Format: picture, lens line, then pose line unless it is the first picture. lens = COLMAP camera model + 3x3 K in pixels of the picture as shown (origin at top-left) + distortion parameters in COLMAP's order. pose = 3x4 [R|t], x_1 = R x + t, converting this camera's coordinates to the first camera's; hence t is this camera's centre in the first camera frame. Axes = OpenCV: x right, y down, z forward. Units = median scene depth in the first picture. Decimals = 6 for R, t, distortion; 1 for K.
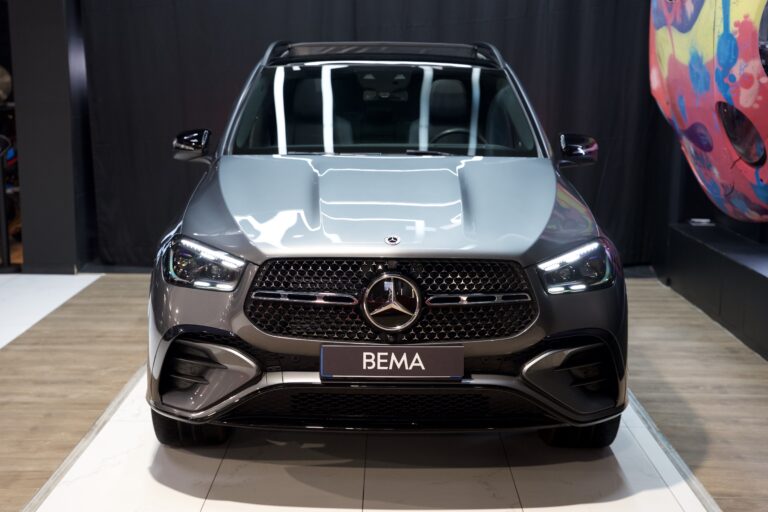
lens RADIAL K [[1212.5, 0, 385.9], [0, 1212.5, 257.0], [0, 0, 1]] dist [0.250761, 0.000000]
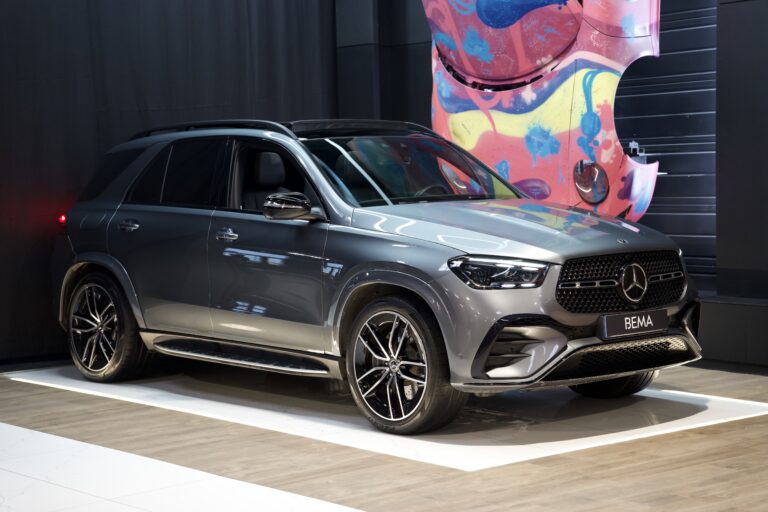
lens RADIAL K [[1477.2, 0, 383.4], [0, 1477.2, 257.1], [0, 0, 1]] dist [0.417798, 0.000000]
pose [[0.755708, -0.063754, 0.651798, -1.390180], [0.129855, 0.990077, -0.053714, 0.064251], [-0.641906, 0.125231, 0.756488, -0.181776]]
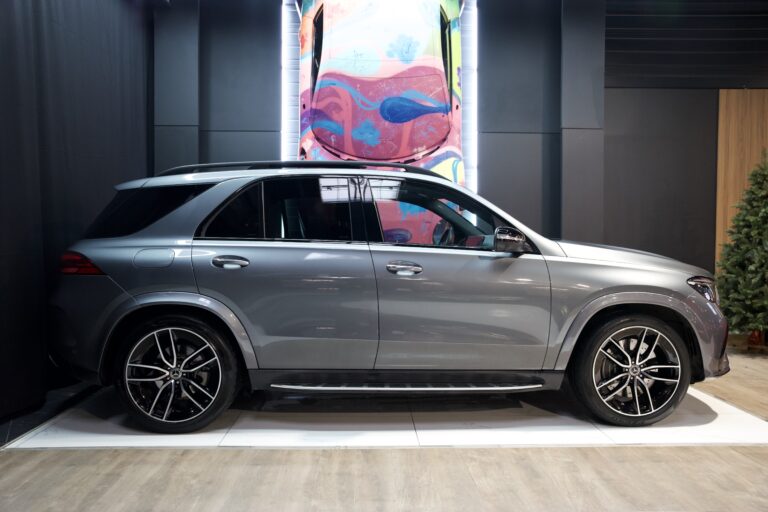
lens RADIAL K [[632.1, 0, 383.3], [0, 632.1, 250.7], [0, 0, 1]] dist [-0.035610, -0.002841]
pose [[-0.040839, -0.030066, 0.998713, -1.118302], [0.156741, 0.986979, 0.036122, -0.170309], [-0.986795, 0.158014, -0.035595, 1.584990]]
